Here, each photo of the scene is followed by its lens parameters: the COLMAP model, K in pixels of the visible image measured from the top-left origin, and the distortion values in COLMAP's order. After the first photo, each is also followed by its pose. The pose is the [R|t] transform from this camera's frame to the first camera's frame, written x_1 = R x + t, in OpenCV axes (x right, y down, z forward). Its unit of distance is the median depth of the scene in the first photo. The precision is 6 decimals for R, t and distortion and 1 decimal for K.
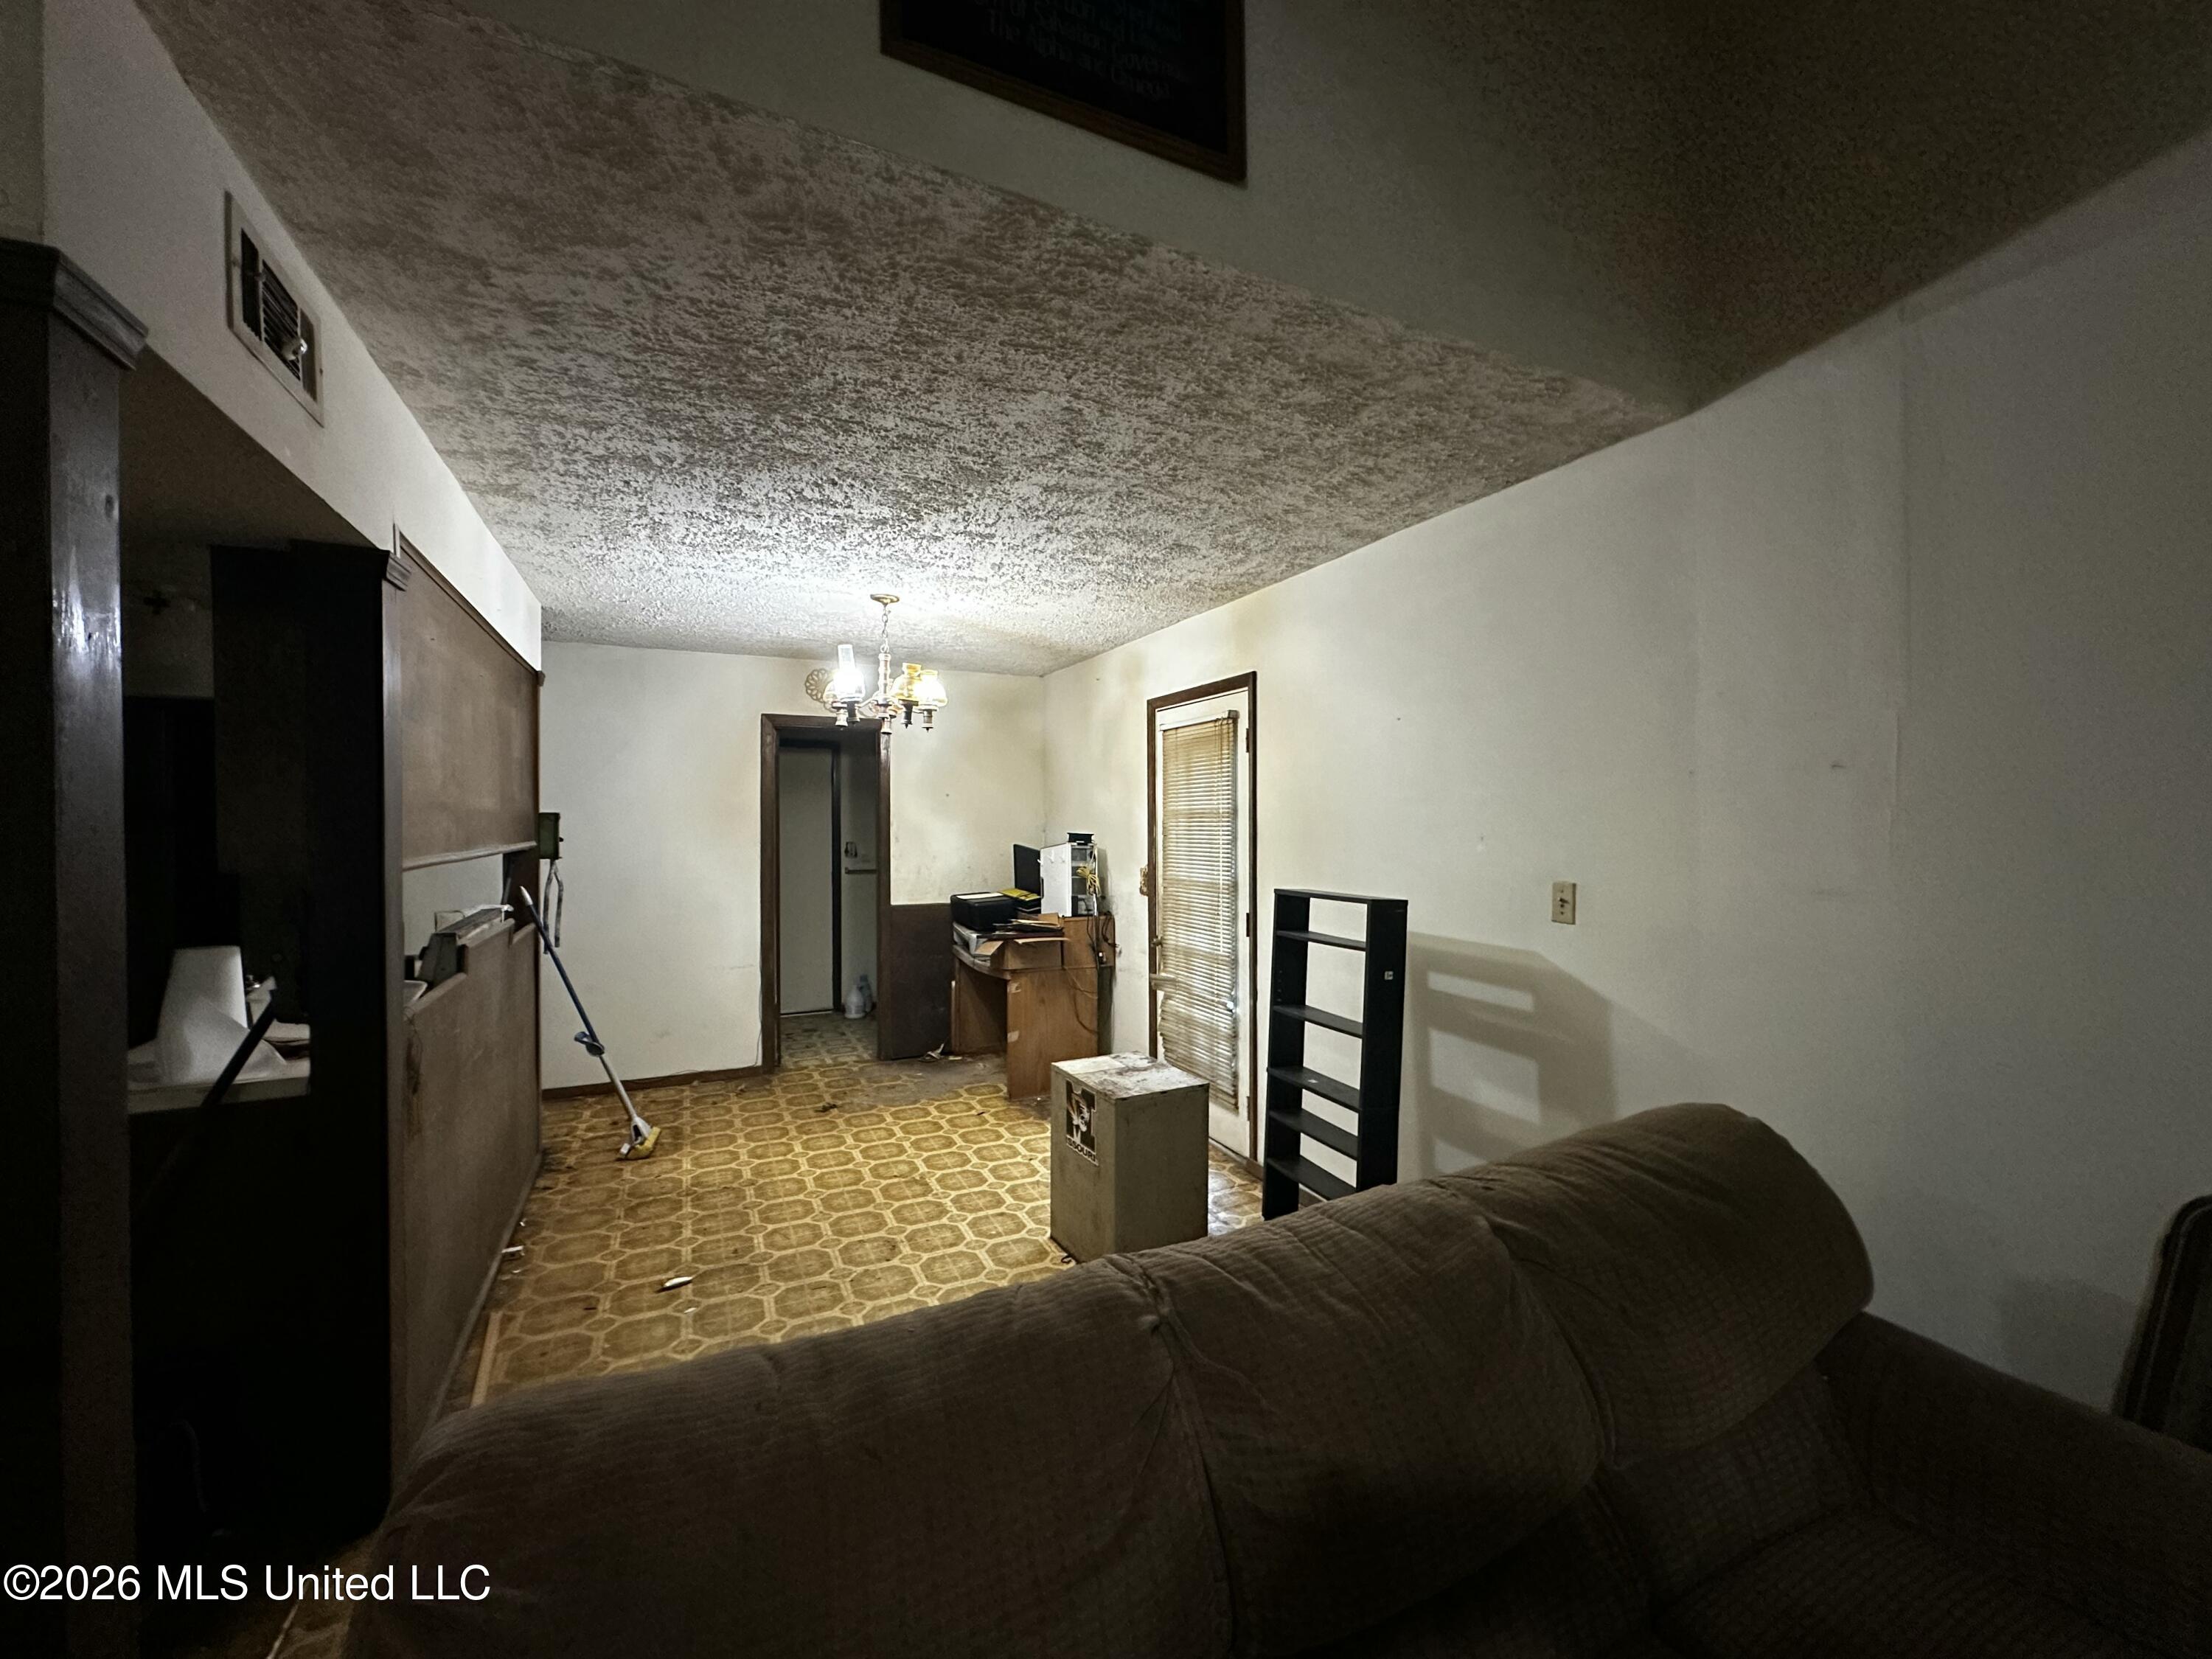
lens RADIAL K [[882.0, 0, 1106.0], [0, 882.0, 831.0], [0, 0, 1]] dist [-0.000053, 0.000199]
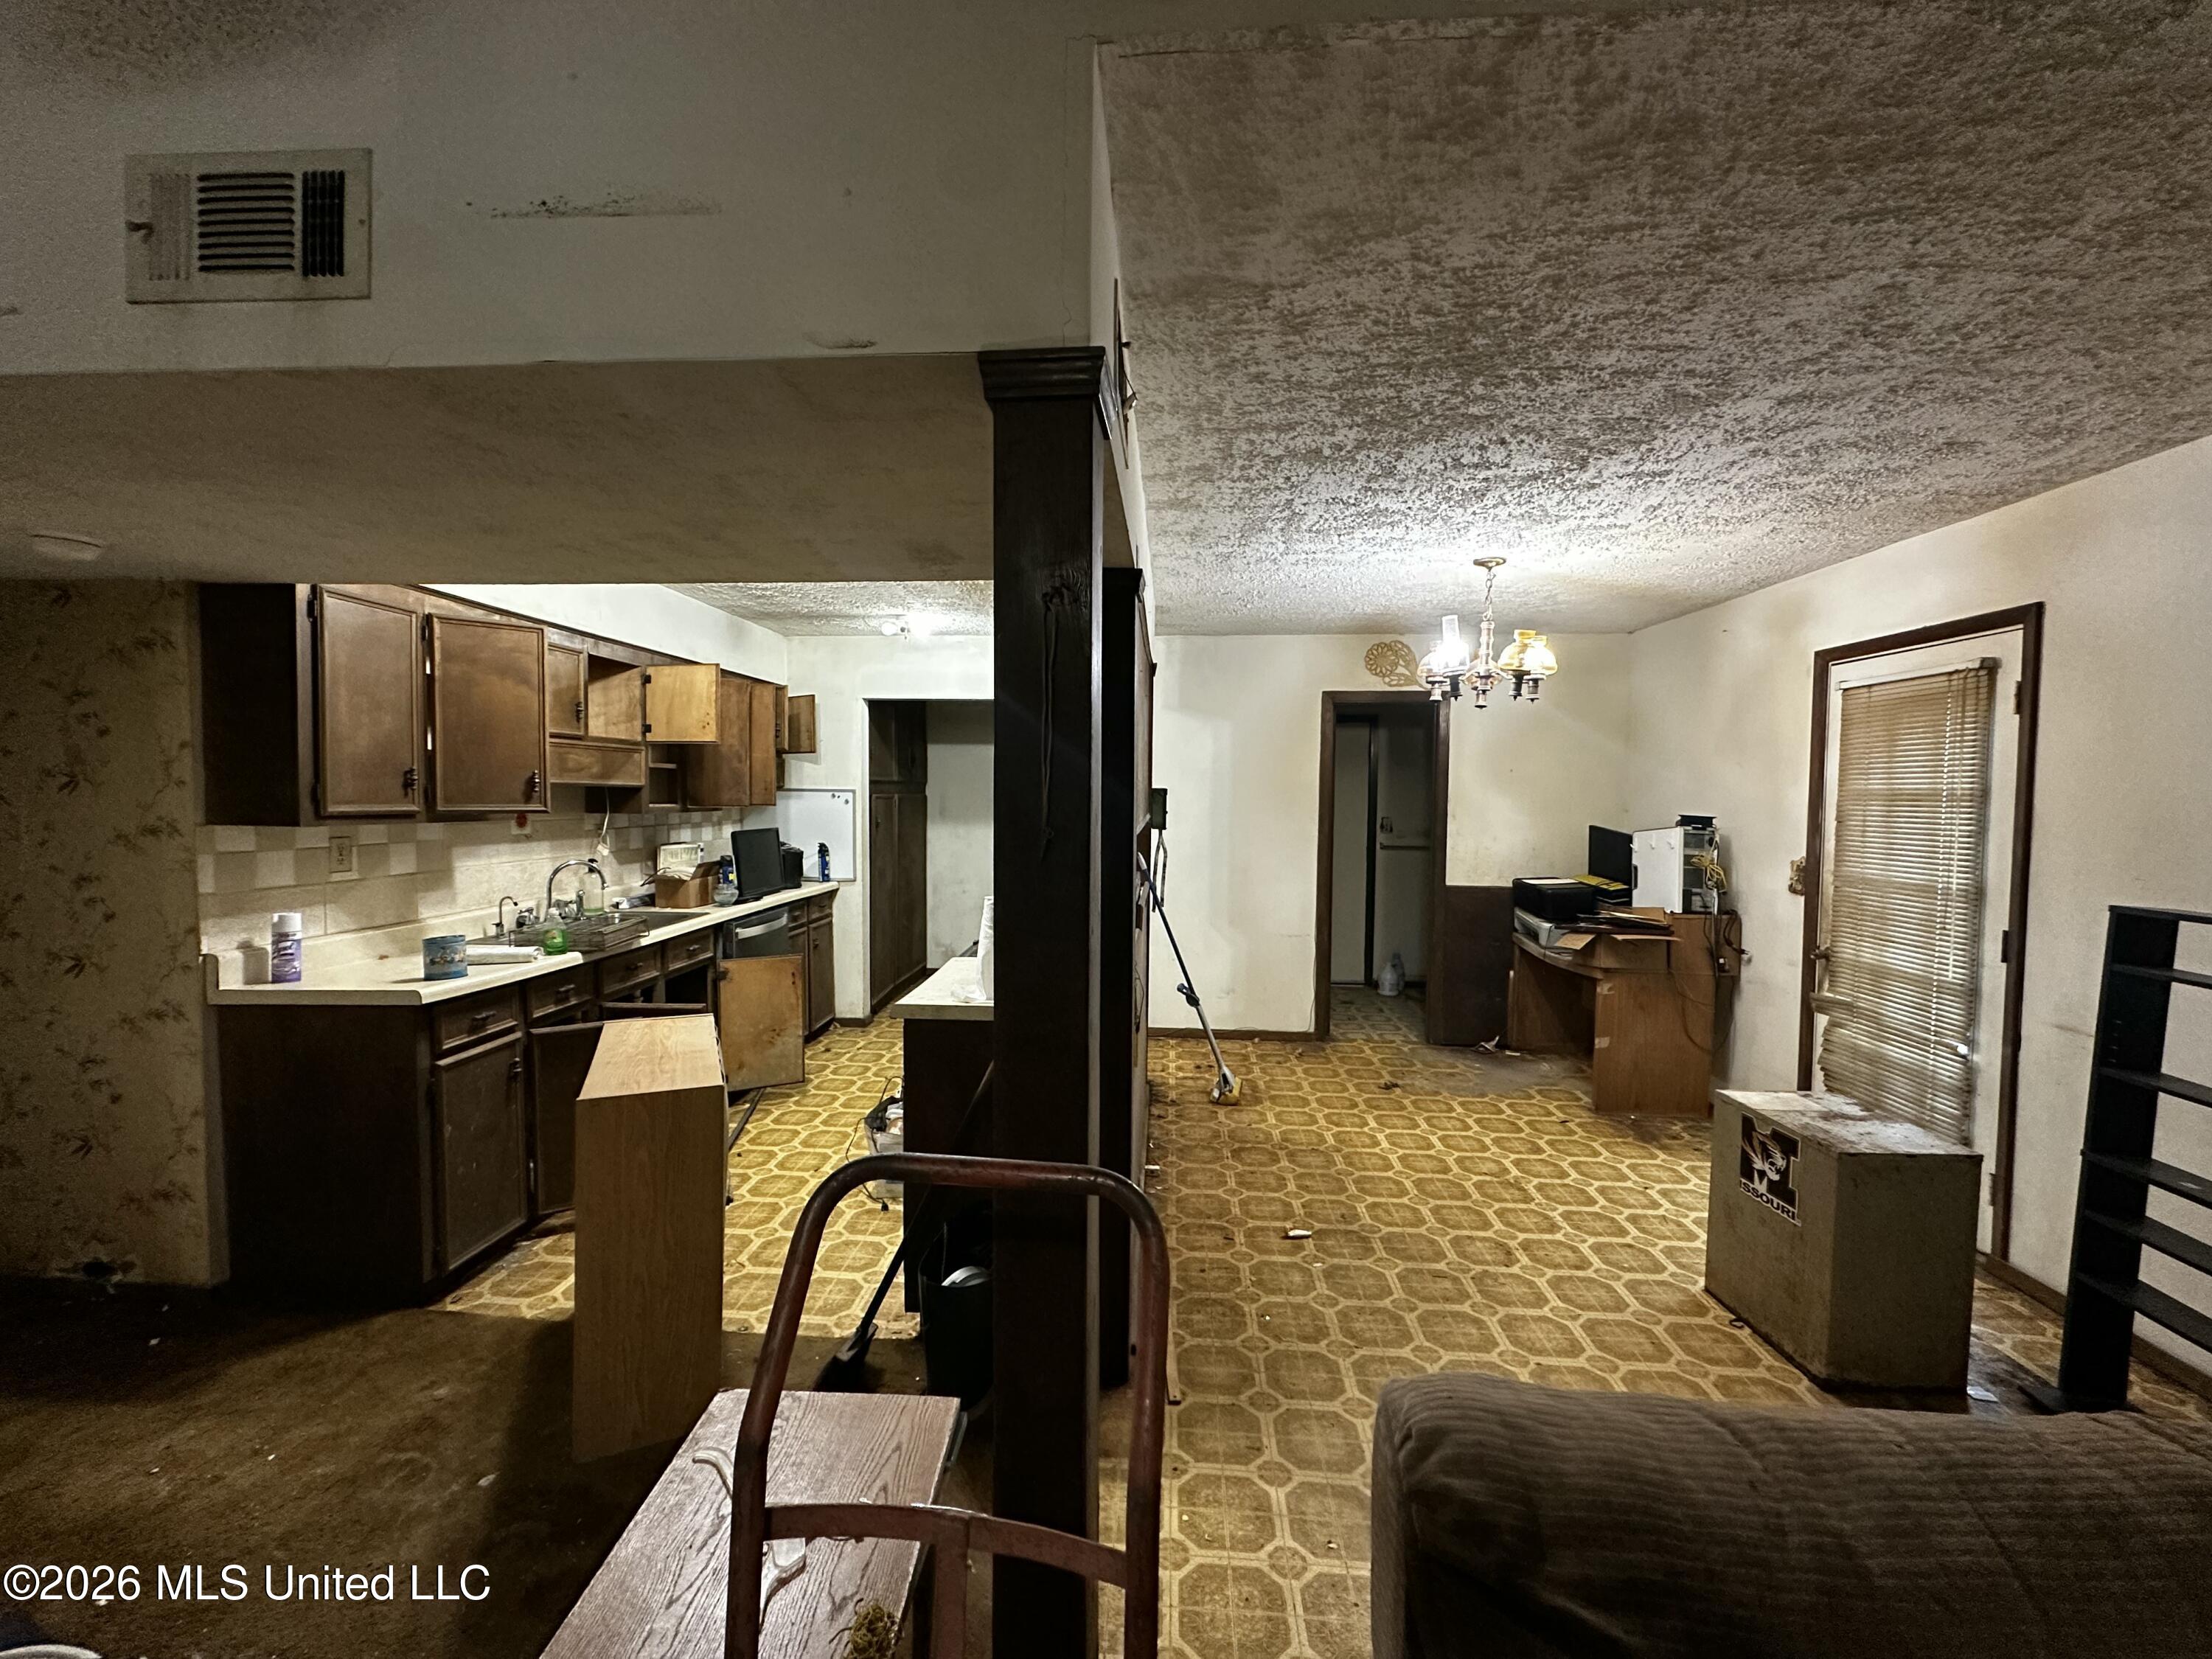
lens RADIAL K [[882.0, 0, 1109.0], [0, 882.0, 830.8], [0, 0, 1]] dist [-0.000053, 0.000199]
pose [[0.868425, 0.031311, -0.494831, -0.133432], [-0.014992, 0.999206, 0.036916, -0.007715], [0.495594, -0.024640, 0.868205, -0.019371]]
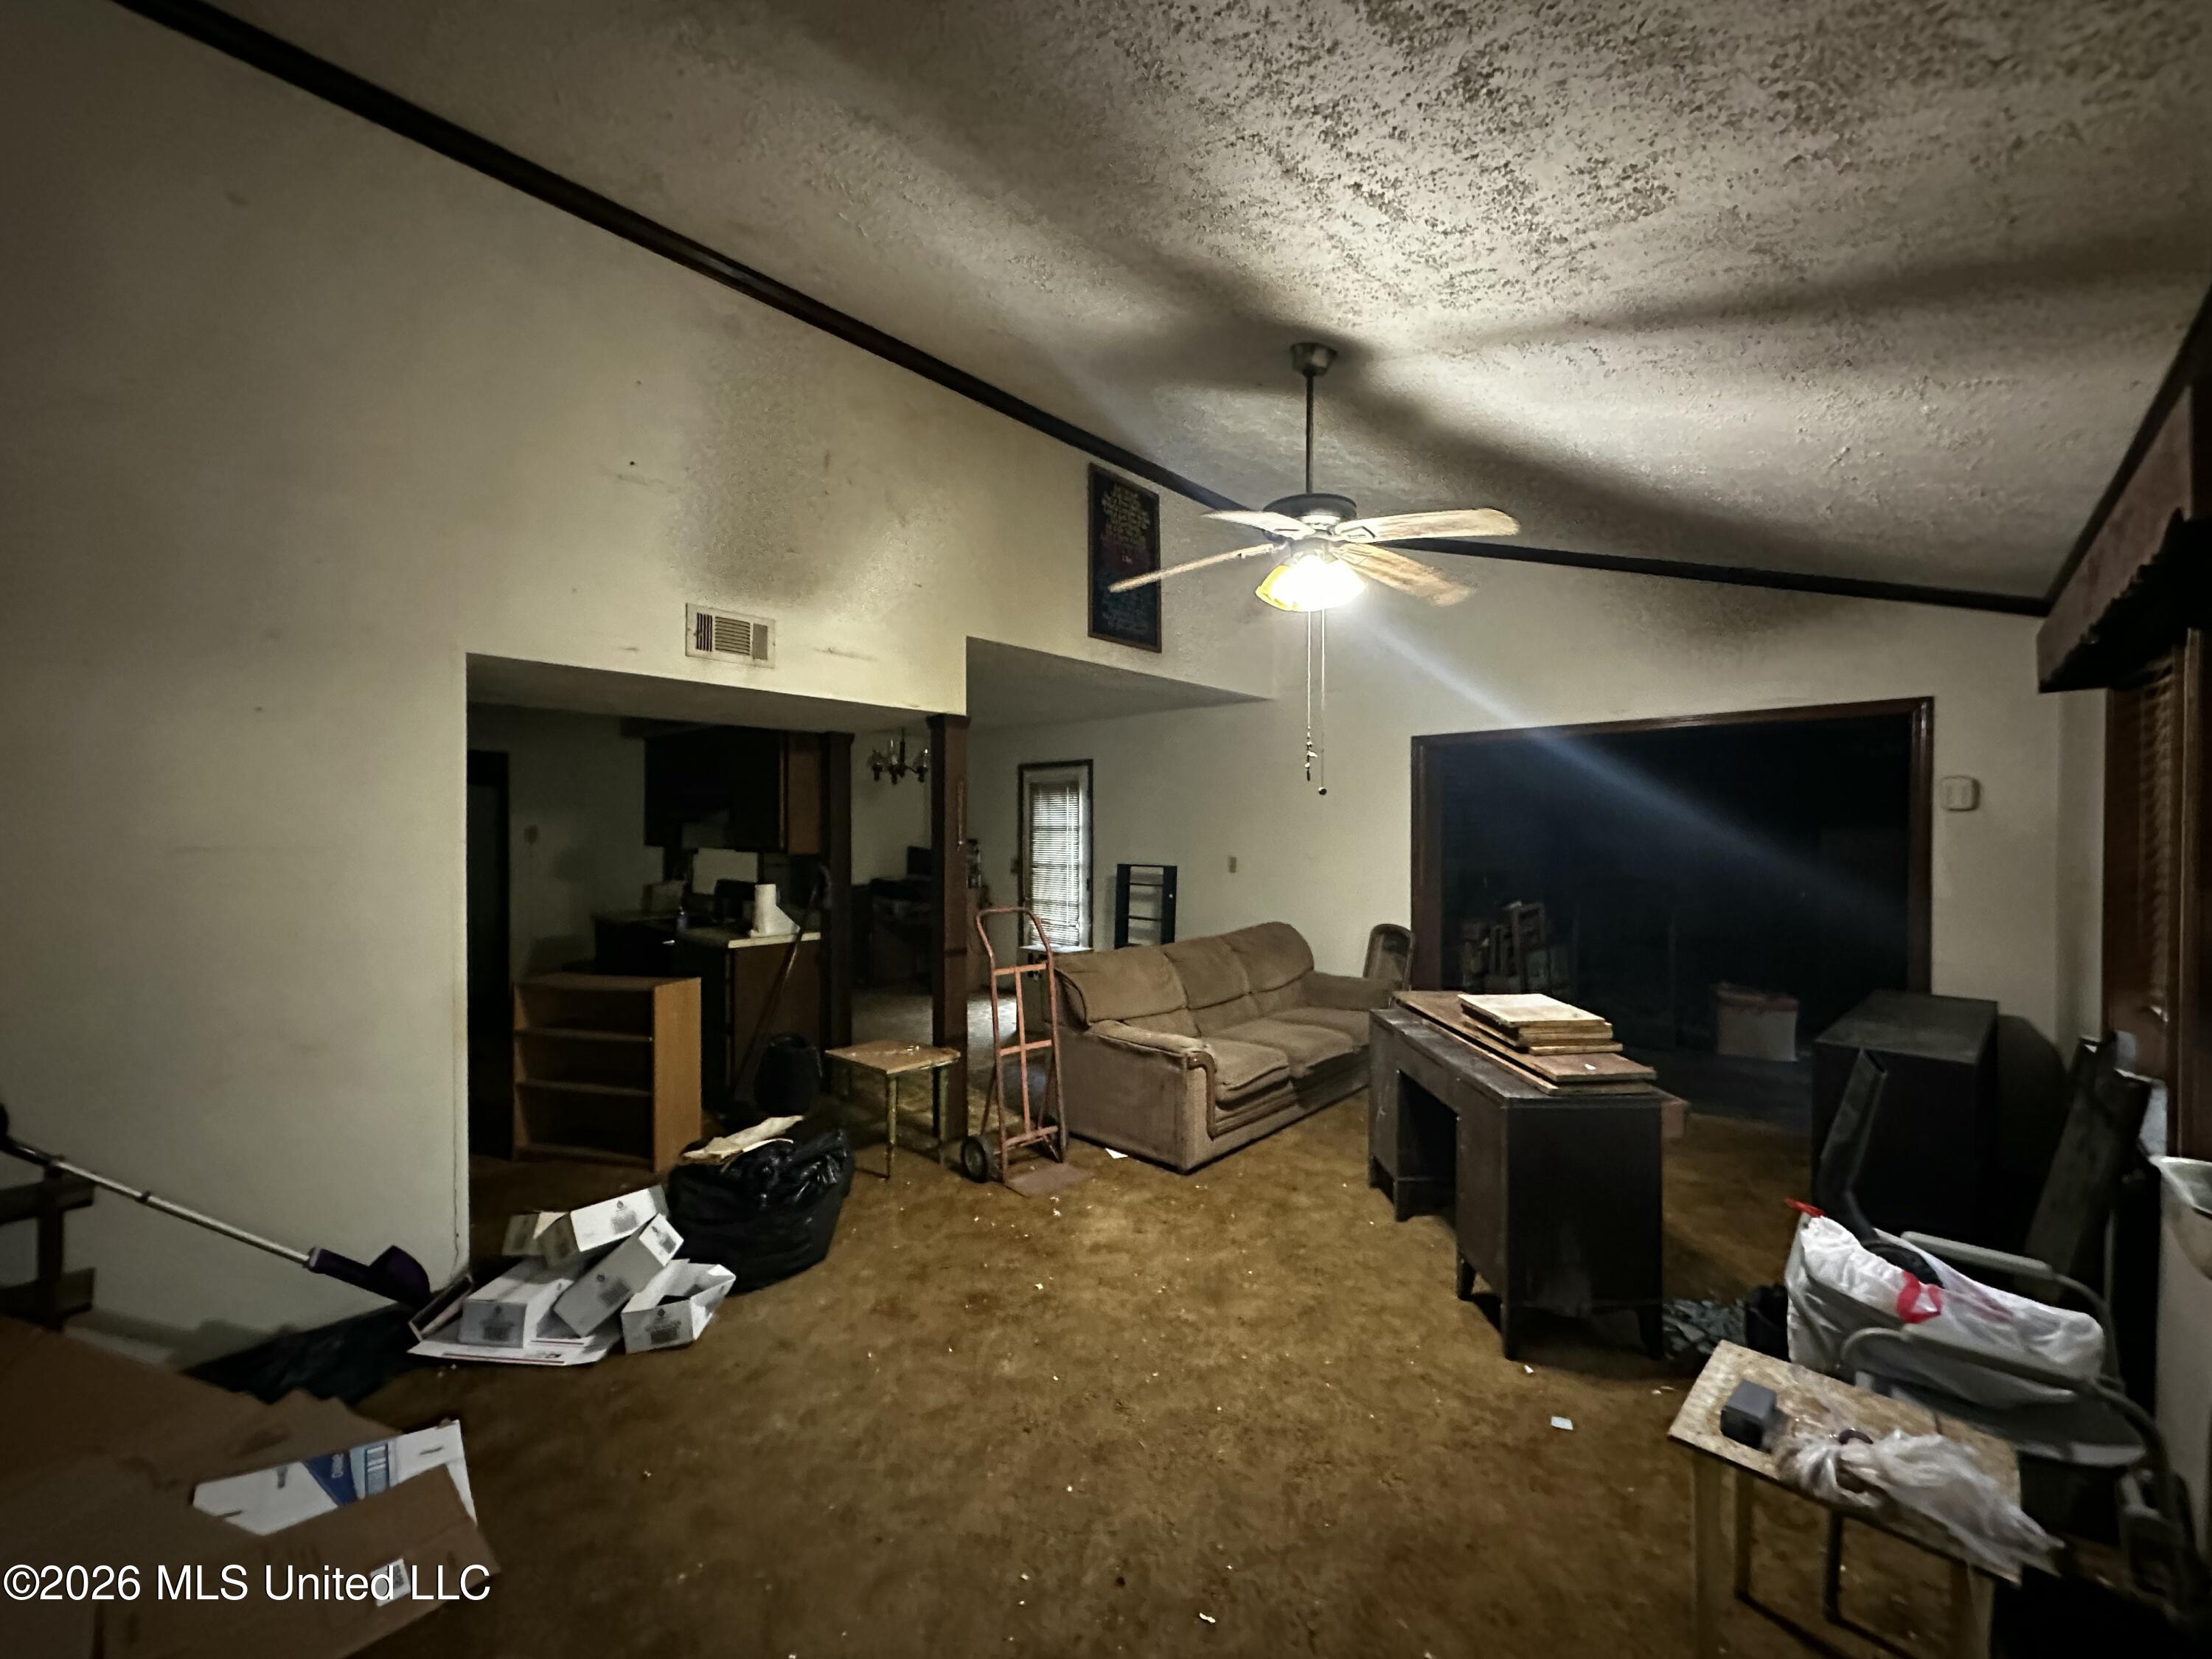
lens RADIAL K [[882.0, 0, 1104.5], [0, 882.0, 831.2], [0, 0, 1]] dist [-0.000053, 0.000199]
pose [[0.928019, 0.003425, 0.372517, -0.563702], [-0.002305, 0.999991, -0.003454, -0.007922], [-0.372525, 0.002346, 0.928019, -0.898374]]
